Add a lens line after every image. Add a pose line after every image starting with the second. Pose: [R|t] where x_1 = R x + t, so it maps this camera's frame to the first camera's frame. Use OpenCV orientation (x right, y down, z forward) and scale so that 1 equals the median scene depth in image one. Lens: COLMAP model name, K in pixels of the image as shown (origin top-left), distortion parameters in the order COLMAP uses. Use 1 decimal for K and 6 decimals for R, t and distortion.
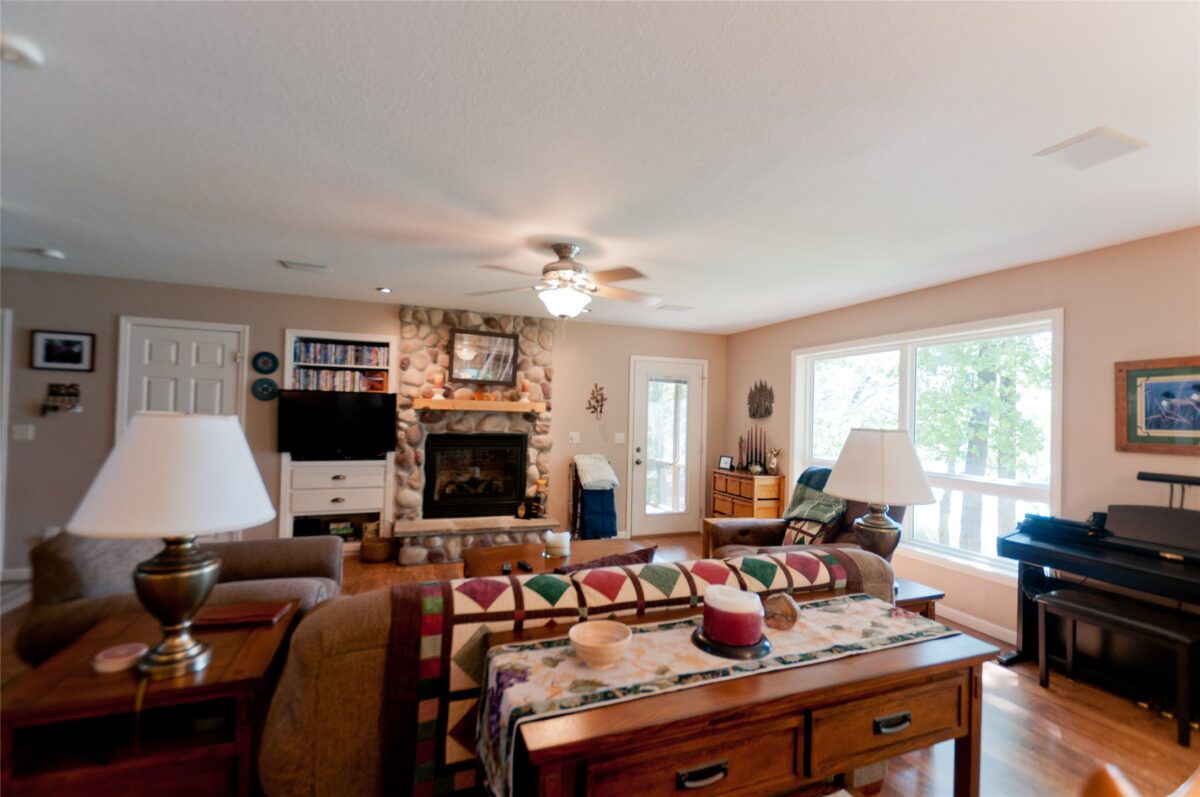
lens RADIAL K [[525.8, 0, 605.4], [0, 525.8, 408.9], [0, 0, 1]] dist [0.007602, -0.004282]
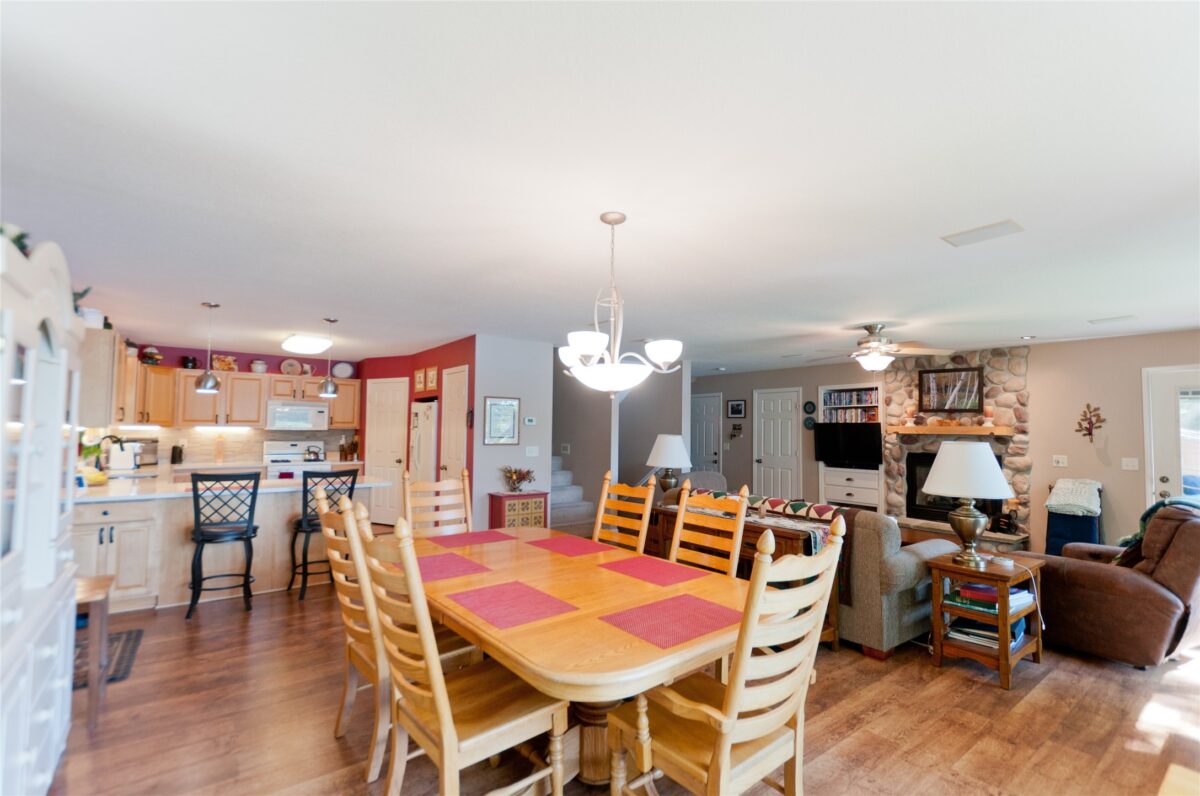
lens RADIAL K [[525.8, 0, 603.3], [0, 525.8, 402.3], [0, 0, 1]] dist [0.007602, -0.004282]
pose [[0.281754, -0.069960, -0.956933, 0.719525], [0.009395, 0.997492, -0.070159, 0.007534], [0.959441, 0.010777, 0.281704, -0.105198]]
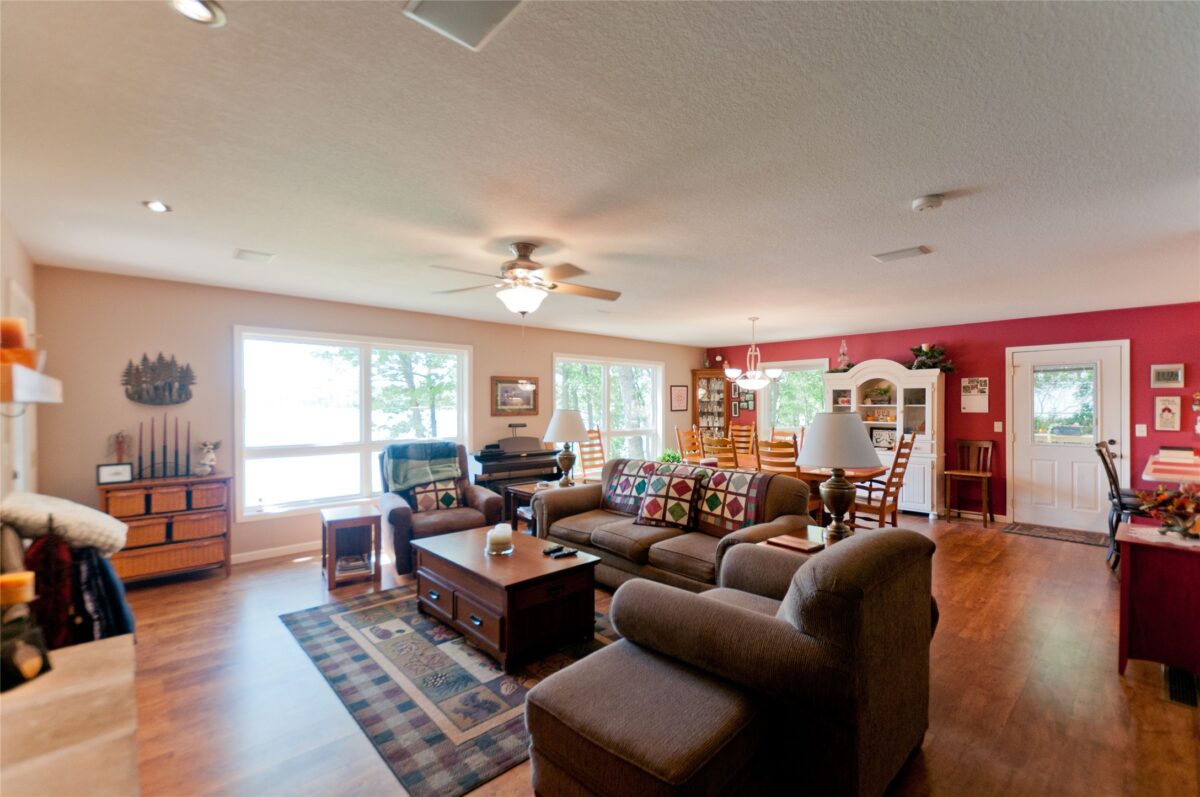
lens RADIAL K [[525.8, 0, 589.8], [0, 525.8, 404.8], [0, 0, 1]] dist [0.007602, -0.004282]
pose [[-0.363457, -0.024525, 0.931288, -0.675105], [-0.021060, 0.999614, 0.018105, -0.009236], [-0.931373, -0.013032, -0.363834, 0.770987]]
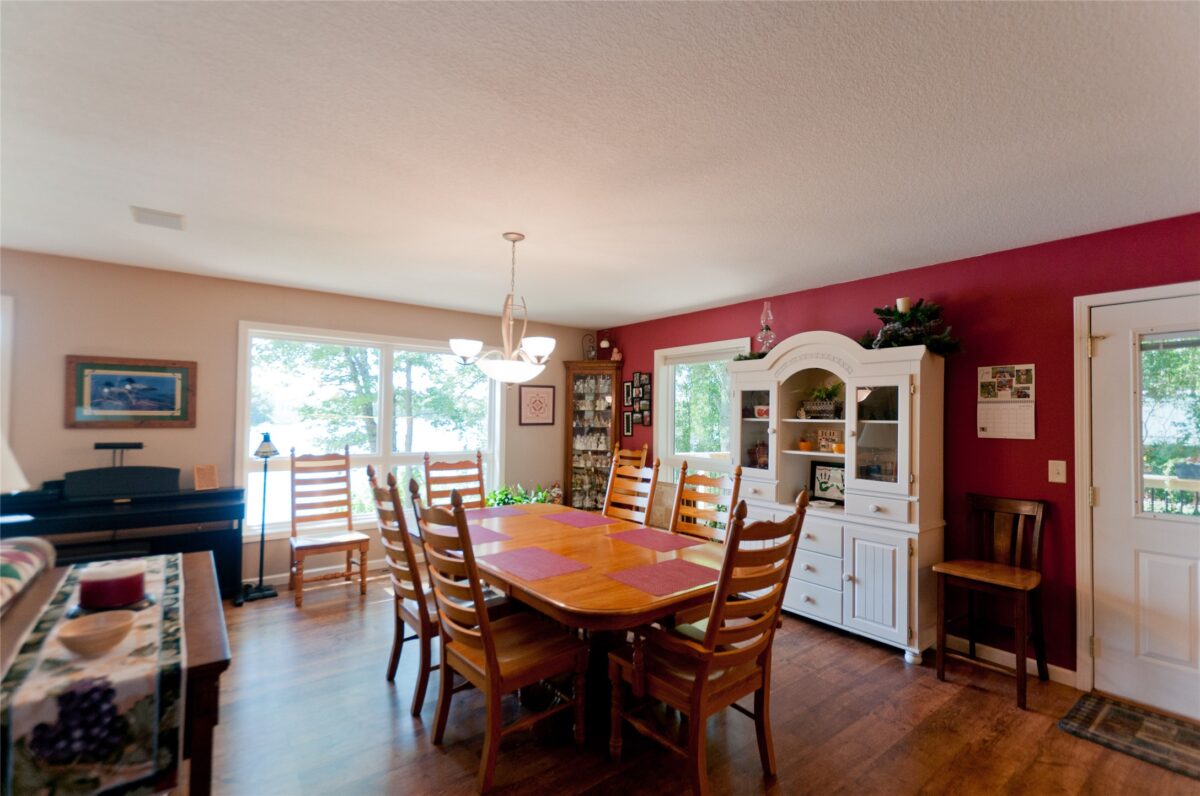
lens RADIAL K [[525.8, 0, 602.1], [0, 525.8, 405.6], [0, 0, 1]] dist [0.007602, -0.004282]
pose [[-0.277618, -0.007860, 0.960659, -0.293617], [-0.035856, 0.999355, -0.002185, -0.007181], [-0.960022, -0.035053, -0.277721, 0.081525]]
